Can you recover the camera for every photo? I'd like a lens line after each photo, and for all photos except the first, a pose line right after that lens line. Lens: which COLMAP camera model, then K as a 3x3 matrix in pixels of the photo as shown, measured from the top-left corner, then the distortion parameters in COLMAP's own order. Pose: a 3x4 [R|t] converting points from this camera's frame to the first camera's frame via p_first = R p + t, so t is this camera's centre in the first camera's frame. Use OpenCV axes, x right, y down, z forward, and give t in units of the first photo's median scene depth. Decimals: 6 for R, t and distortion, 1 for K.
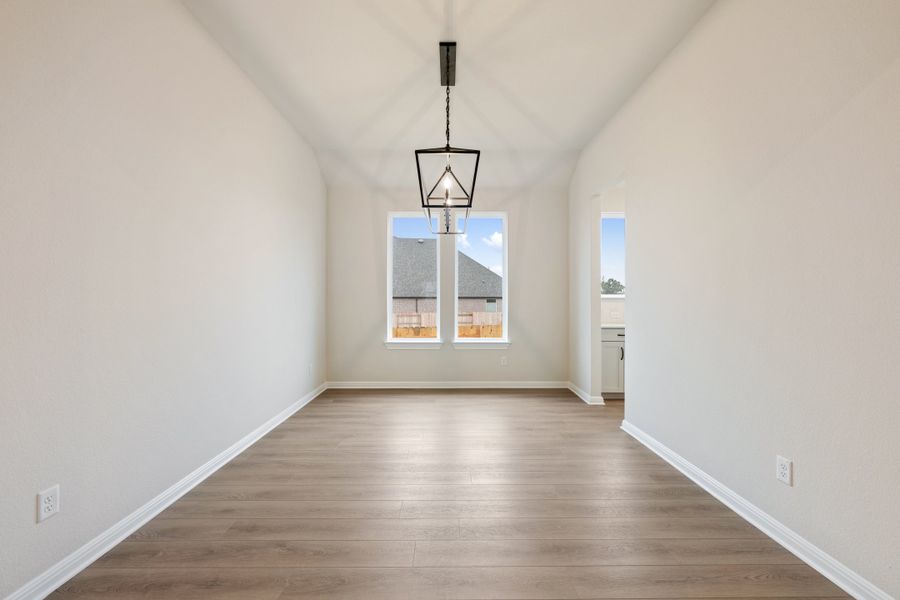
lens RADIAL K [[355.8, 0, 449.3], [0, 355.8, 298.3], [0, 0, 1]] dist [-0.001912, 0.000033]
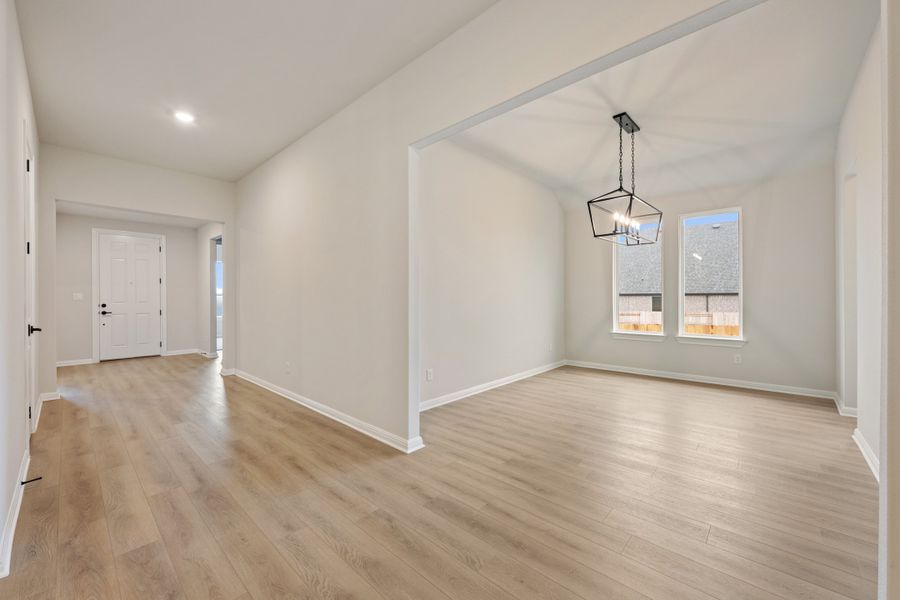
lens RADIAL K [[355.8, 0, 451.7], [0, 355.8, 297.9], [0, 0, 1]] dist [-0.001912, 0.000033]
pose [[0.735822, -0.001751, -0.677172, 0.237090], [0.006649, 0.999967, 0.004640, -0.002221], [0.677142, -0.007917, 0.735810, -0.251636]]
